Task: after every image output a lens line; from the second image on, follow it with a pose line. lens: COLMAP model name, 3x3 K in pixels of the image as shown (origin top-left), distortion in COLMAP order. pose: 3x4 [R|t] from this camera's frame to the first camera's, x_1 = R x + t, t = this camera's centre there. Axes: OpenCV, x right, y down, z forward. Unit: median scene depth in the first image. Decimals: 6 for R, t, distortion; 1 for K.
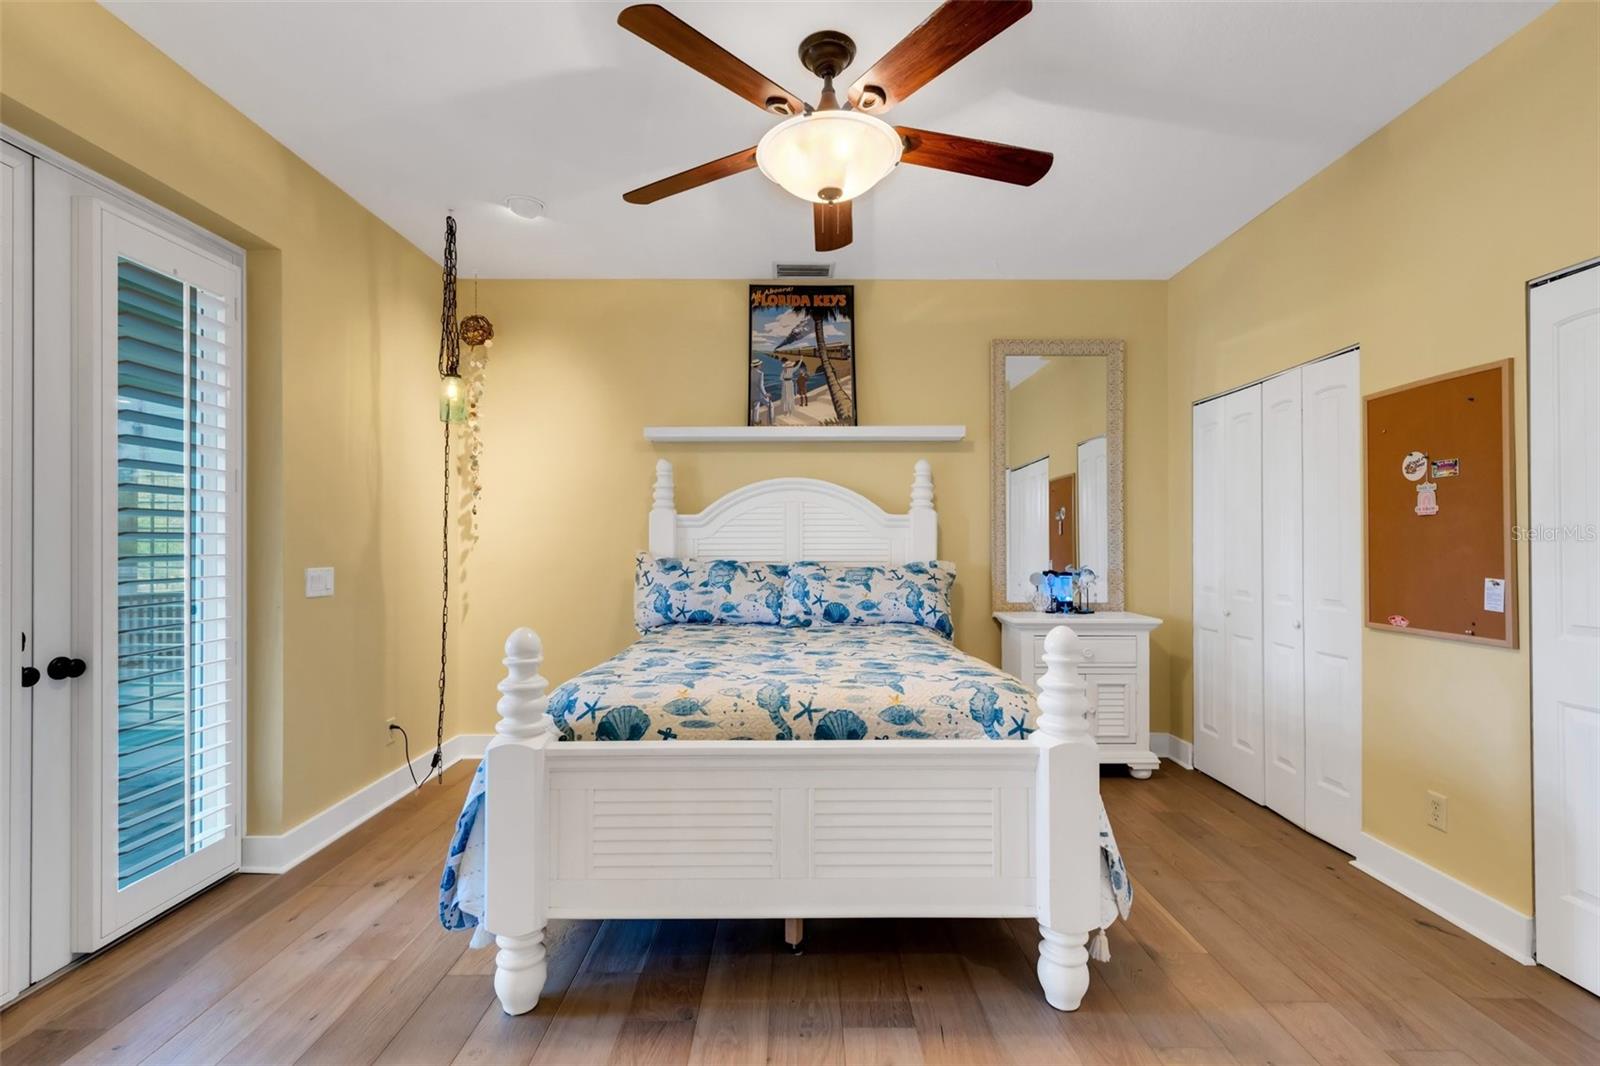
lens RADIAL K [[732.9, 0, 798.7], [0, 732.9, 541.0], [0, 0, 1]] dist [0.024408, -0.005620]
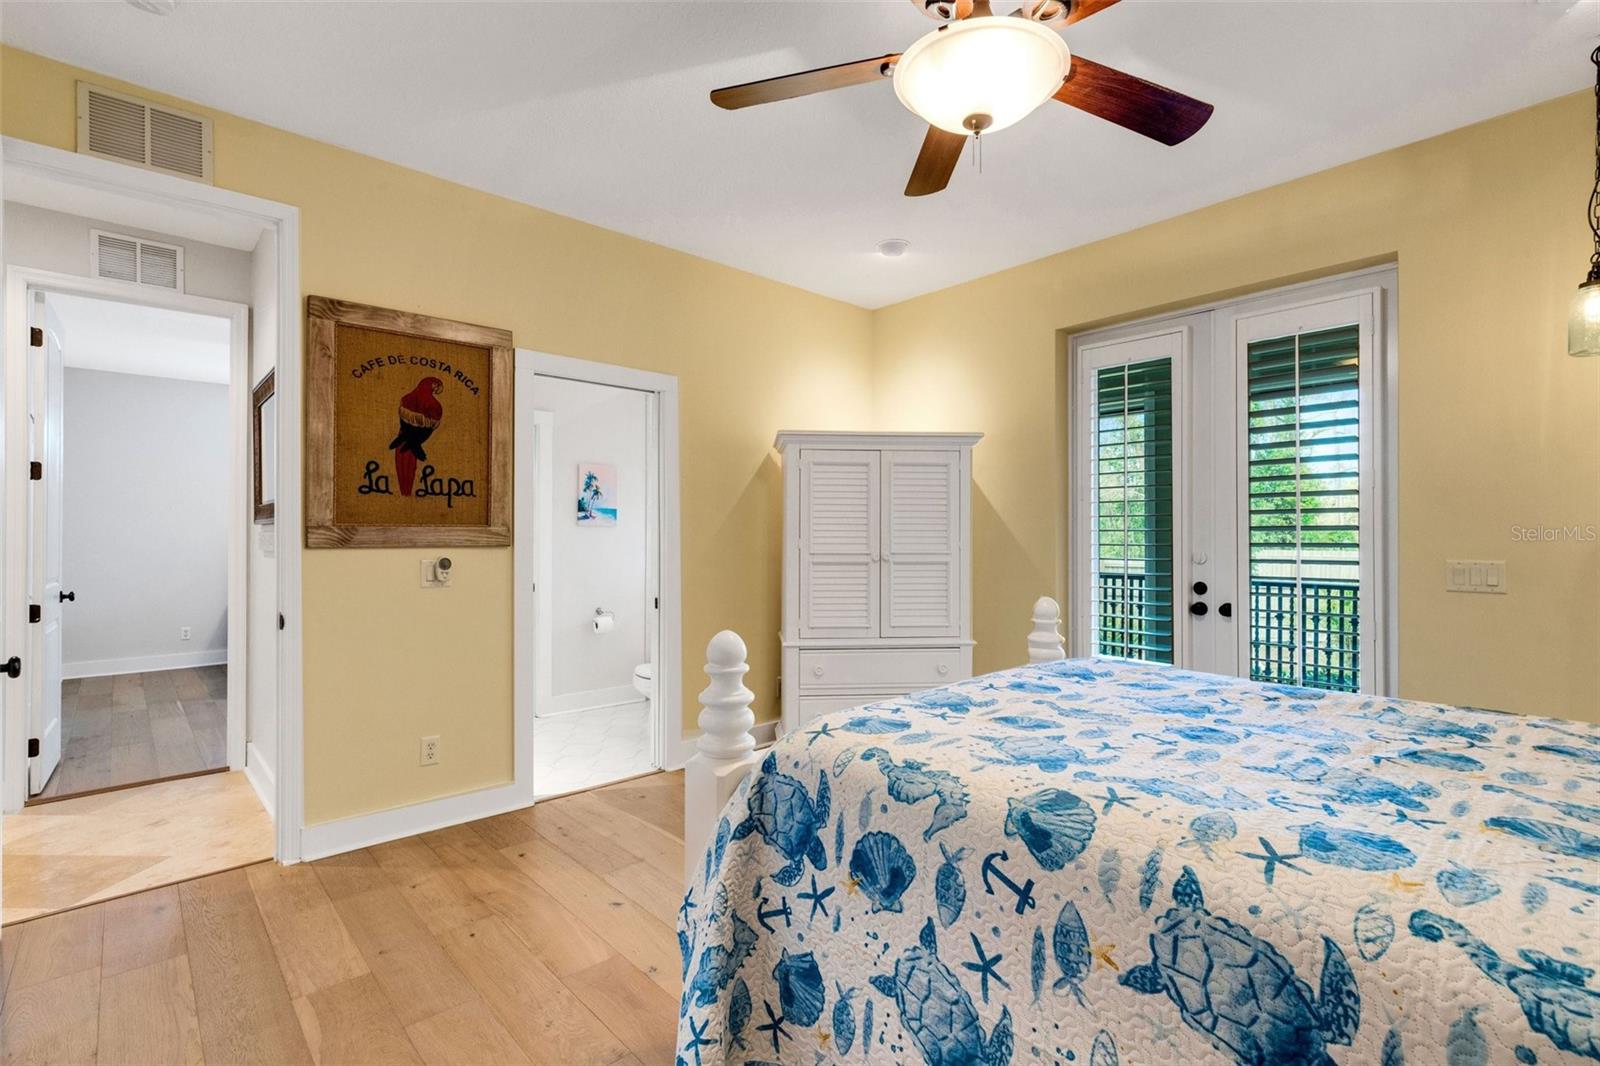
lens RADIAL K [[729.5, 0, 791.9], [0, 729.5, 538.0], [0, 0, 1]] dist [-0.003630, -0.000808]
pose [[-0.733579, 0.002641, -0.679599, 0.449693], [0.004509, 0.999989, -0.000981, 0.005358], [0.679590, -0.003783, -0.733583, 0.854662]]
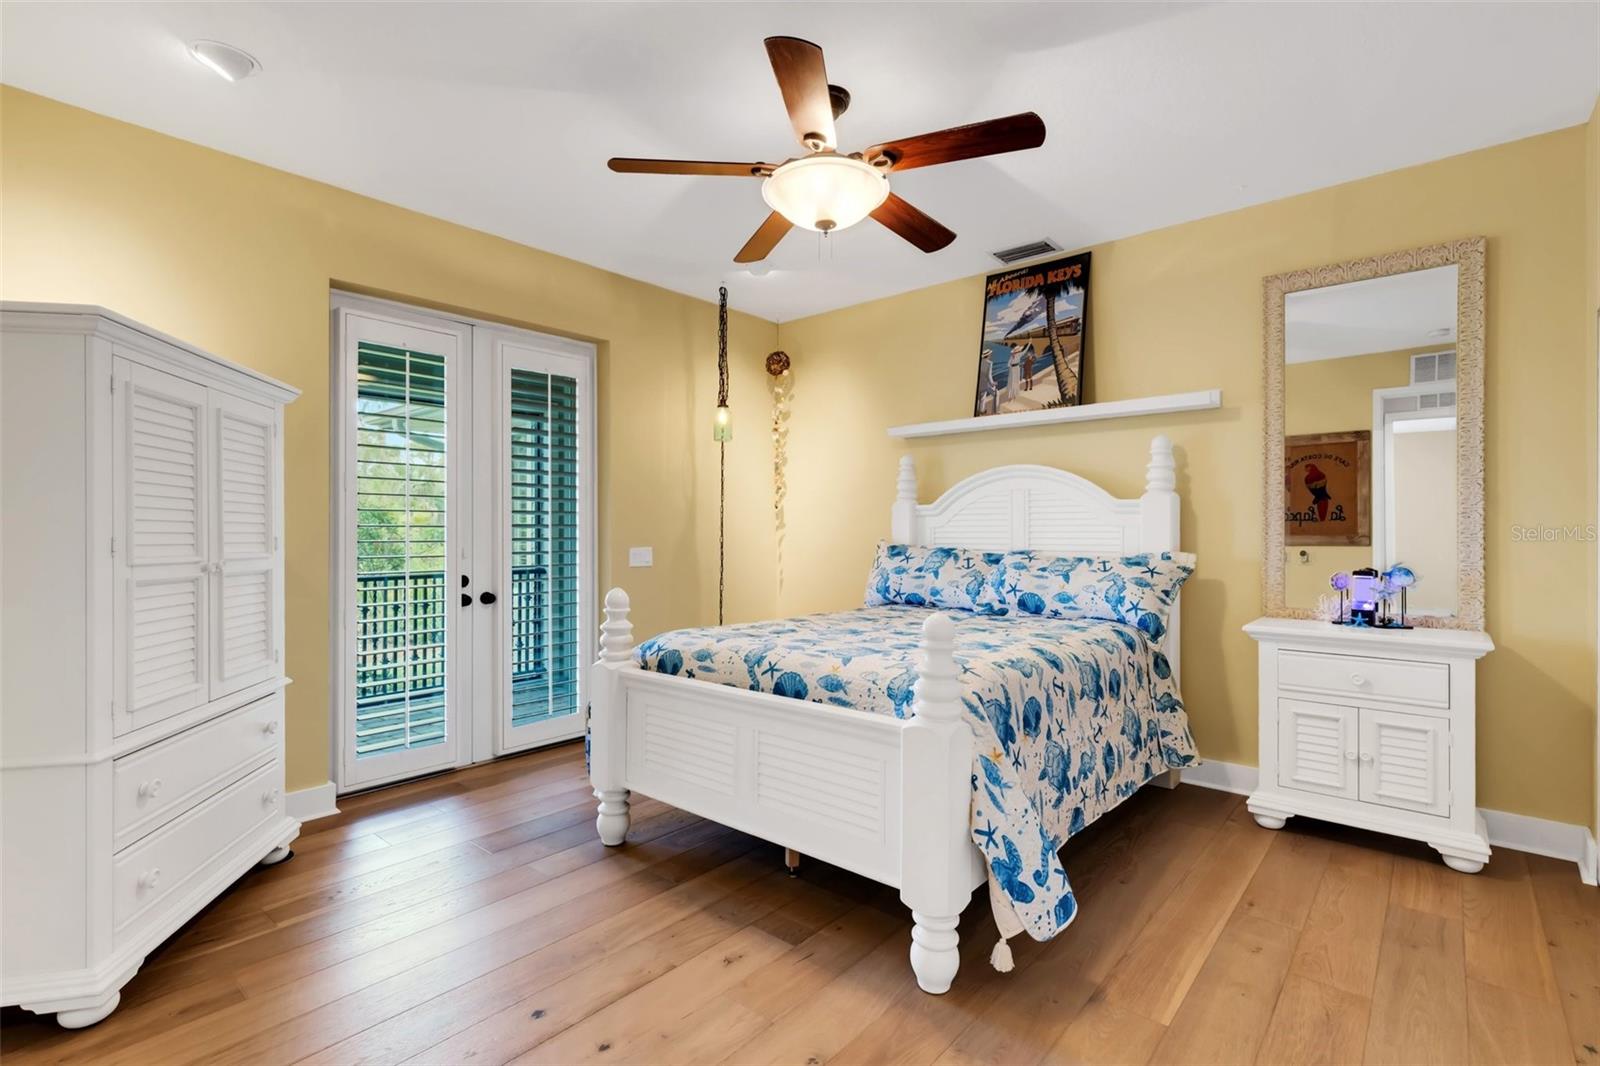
lens RADIAL K [[745.1, 0, 800.0], [0, 745.1, 533.0], [0, 0, 1]] dist [0.023454, -0.000240]
pose [[0.762199, 0.002459, -0.647338, 0.447641], [-0.000098, 0.999993, 0.003683, 0.001440], [0.647343, -0.002744, 0.762194, 0.052225]]
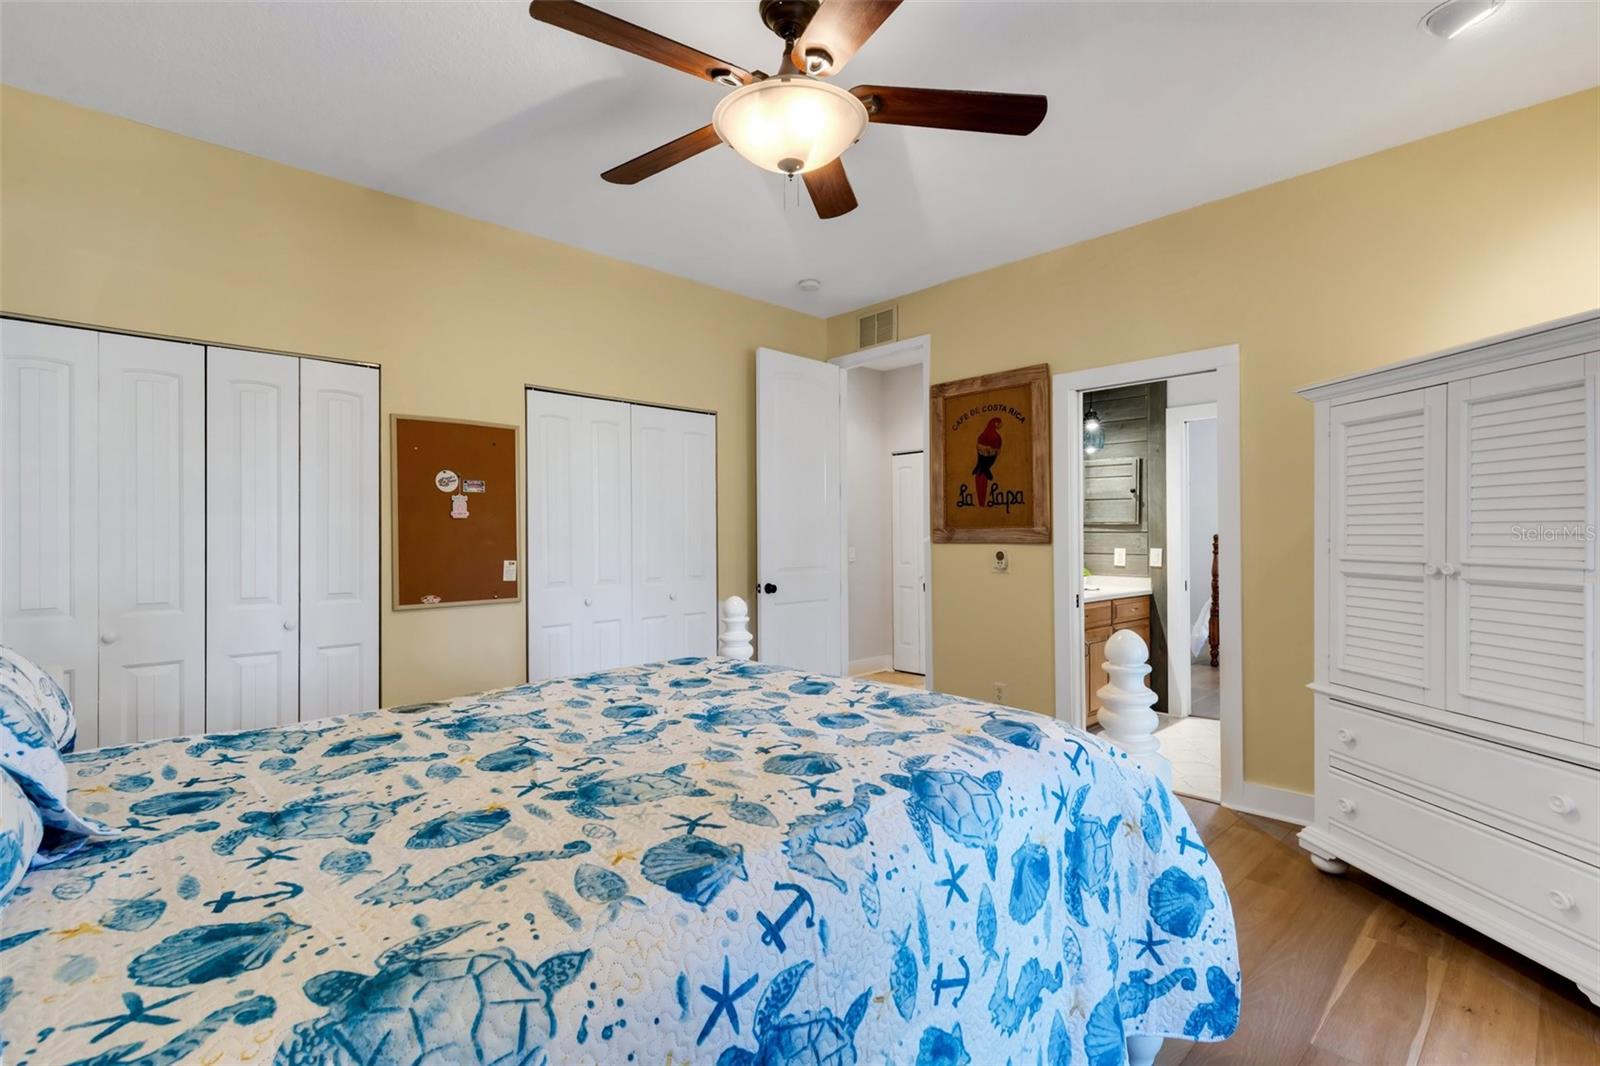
lens RADIAL K [[745.1, 0, 800.0], [0, 745.1, 533.0], [0, 0, 1]] dist [0.023454, -0.000240]
pose [[-0.700494, 0.008662, 0.713605, -0.383978], [0.004281, 0.999959, -0.007935, 0.005040], [-0.713645, -0.002503, -0.700503, 0.982471]]
